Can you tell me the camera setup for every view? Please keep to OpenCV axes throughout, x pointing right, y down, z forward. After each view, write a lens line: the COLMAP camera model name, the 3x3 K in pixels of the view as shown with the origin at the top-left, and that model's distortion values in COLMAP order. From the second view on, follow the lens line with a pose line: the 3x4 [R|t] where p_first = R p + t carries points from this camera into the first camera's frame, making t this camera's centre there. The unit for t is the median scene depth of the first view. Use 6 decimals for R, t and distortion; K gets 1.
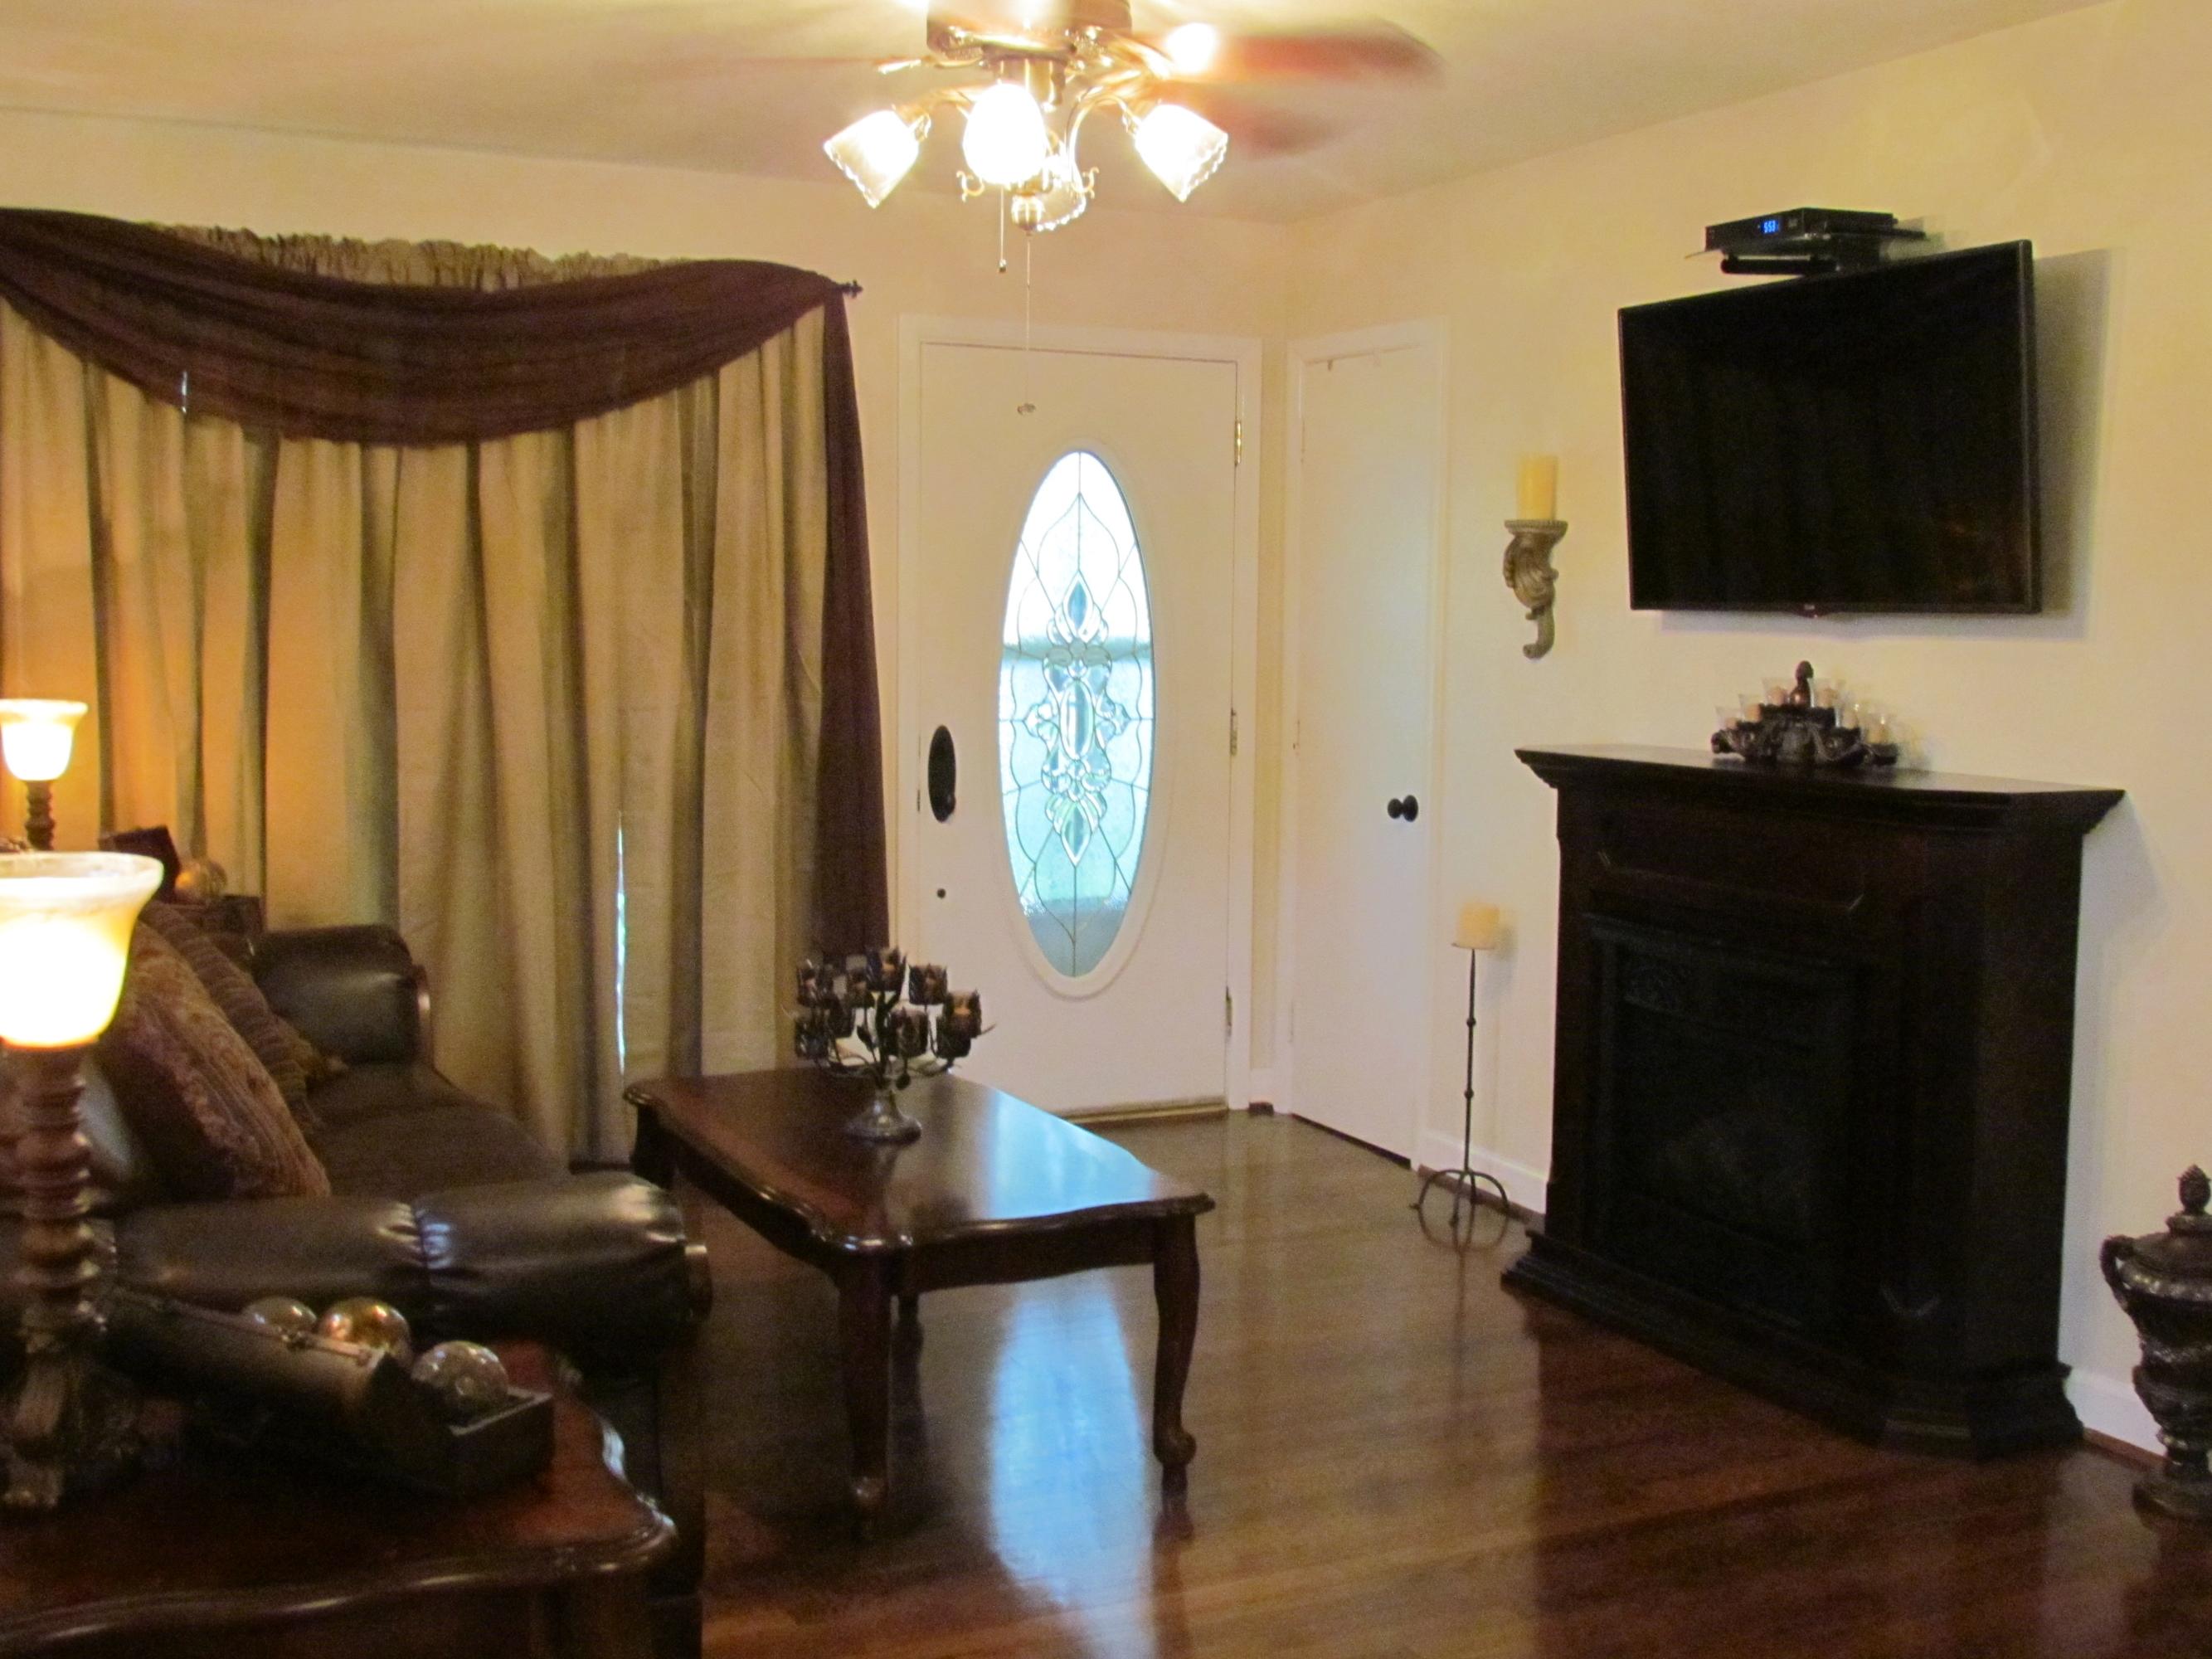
lens RADIAL K [[2325.1, 0, 1110.3], [0, 2325.1, 820.8], [0, 0, 1]] dist [-0.056631, 0.000000]
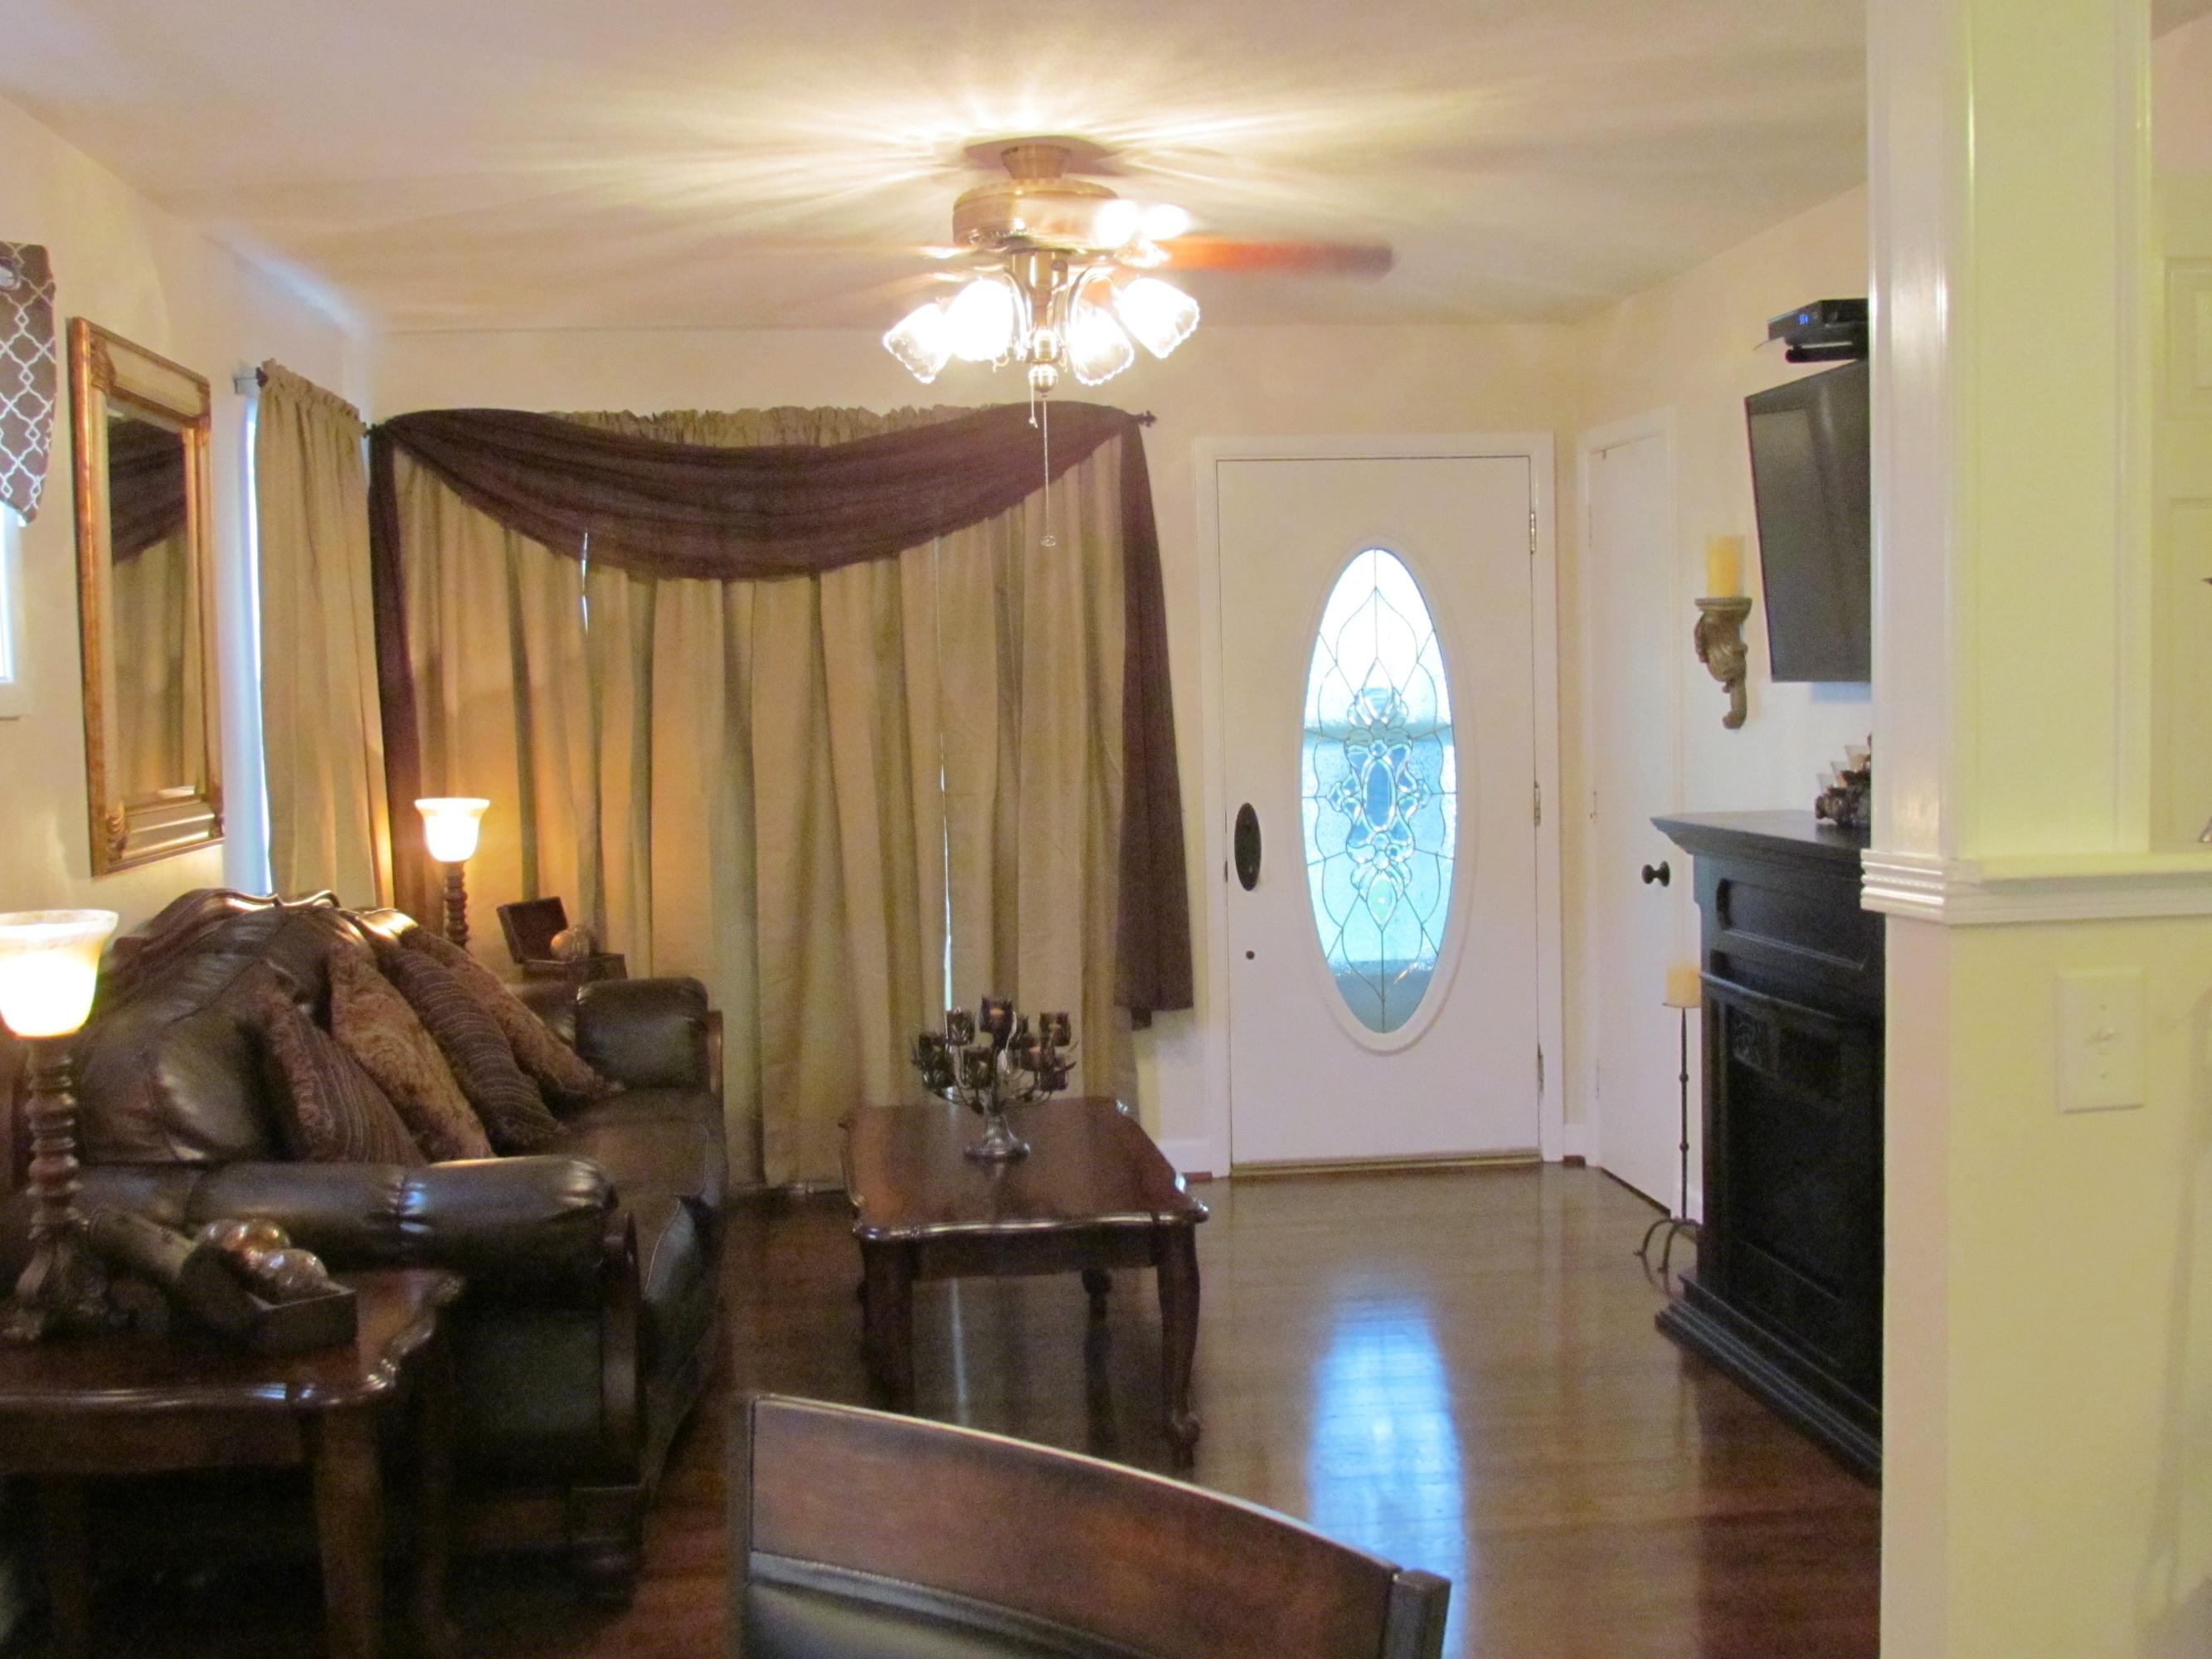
lens RADIAL K [[2325.1, 0, 1098.0], [0, 2325.1, 829.1], [0, 0, 1]] dist [-0.056631, 0.000000]
pose [[0.943005, -0.015277, -0.332429, 0.260600], [0.006143, 0.999575, -0.028508, 0.002969], [0.332723, 0.024841, 0.942697, -0.076179]]
